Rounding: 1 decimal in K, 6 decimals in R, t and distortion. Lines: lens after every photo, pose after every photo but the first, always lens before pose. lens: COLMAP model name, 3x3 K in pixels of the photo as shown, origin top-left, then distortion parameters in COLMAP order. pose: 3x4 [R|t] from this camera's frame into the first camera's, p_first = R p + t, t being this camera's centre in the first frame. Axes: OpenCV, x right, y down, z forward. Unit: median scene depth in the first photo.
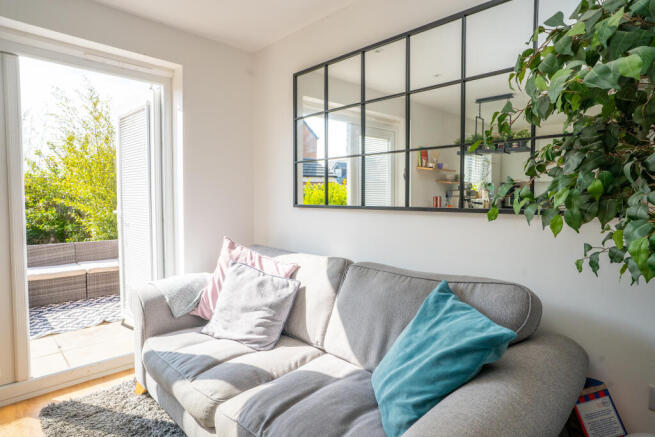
lens RADIAL K [[338.8, 0, 327.5], [0, 338.8, 216.5], [0, 0, 1]] dist [-0.003414, -0.000212]
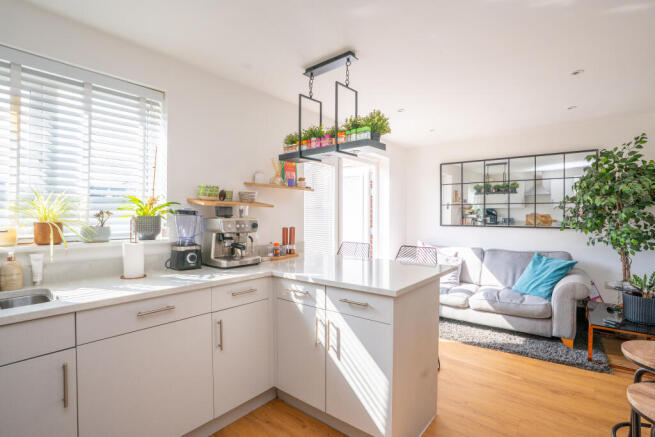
lens RADIAL K [[302.1, 0, 328.2], [0, 302.1, 220.8], [0, 0, 1]] dist [-0.000372, 0.000072]
pose [[0.987742, 0.003855, 0.156046, -1.457265], [0.002169, 0.999259, -0.038417, 0.014772], [-0.156079, 0.038285, 0.987002, -1.012195]]
